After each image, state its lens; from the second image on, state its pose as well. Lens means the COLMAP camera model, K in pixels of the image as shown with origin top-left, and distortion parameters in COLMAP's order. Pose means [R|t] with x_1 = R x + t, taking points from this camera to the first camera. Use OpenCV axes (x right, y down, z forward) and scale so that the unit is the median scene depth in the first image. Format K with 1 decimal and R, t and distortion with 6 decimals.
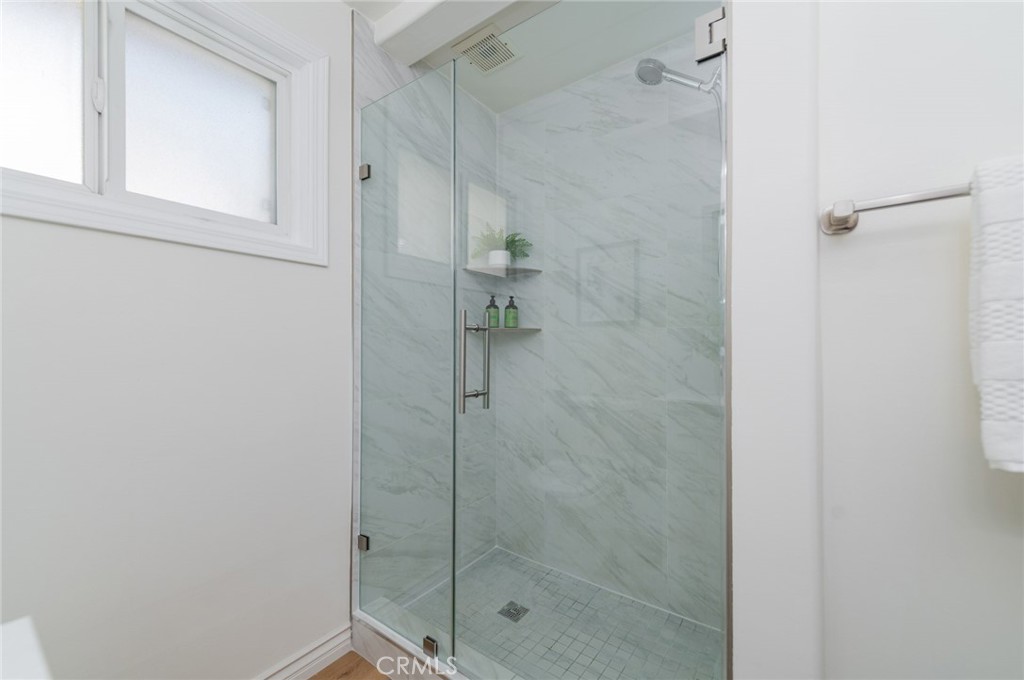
lens RADIAL K [[403.4, 0, 512.0], [0, 403.4, 340.7], [0, 0, 1]] dist [0.011364, -0.001484]
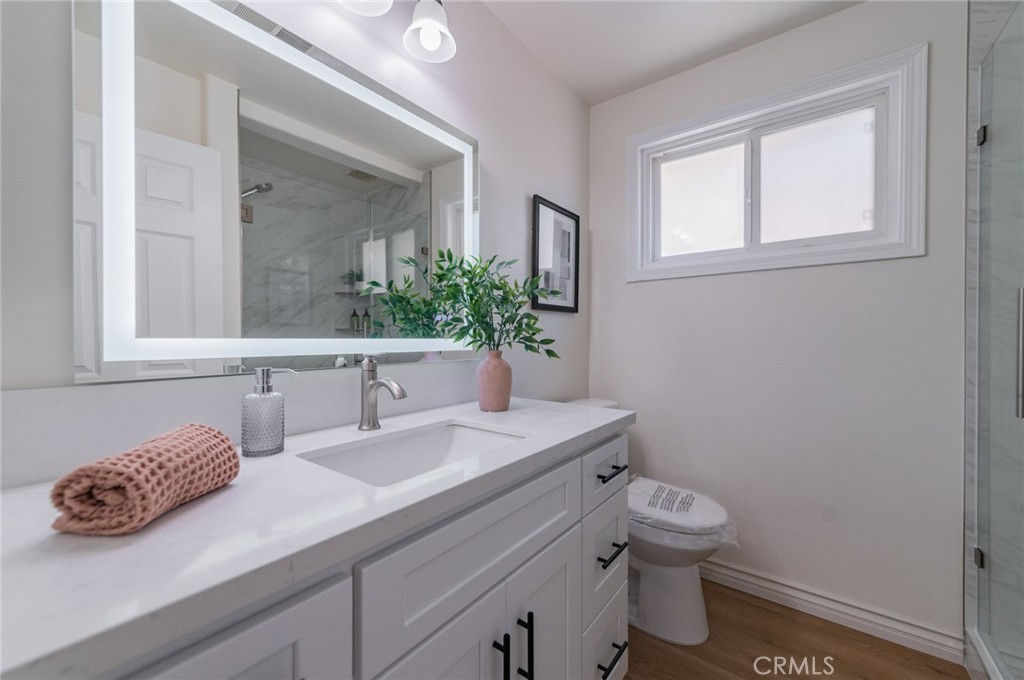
lens RADIAL K [[403.4, 0, 512.8], [0, 403.4, 339.2], [0, 0, 1]] dist [0.011364, -0.001484]
pose [[-0.034661, 0.000766, -0.999399, 0.562500], [0.008018, 0.999968, 0.000489, 0.013222], [0.999367, -0.007996, -0.034666, 0.018441]]
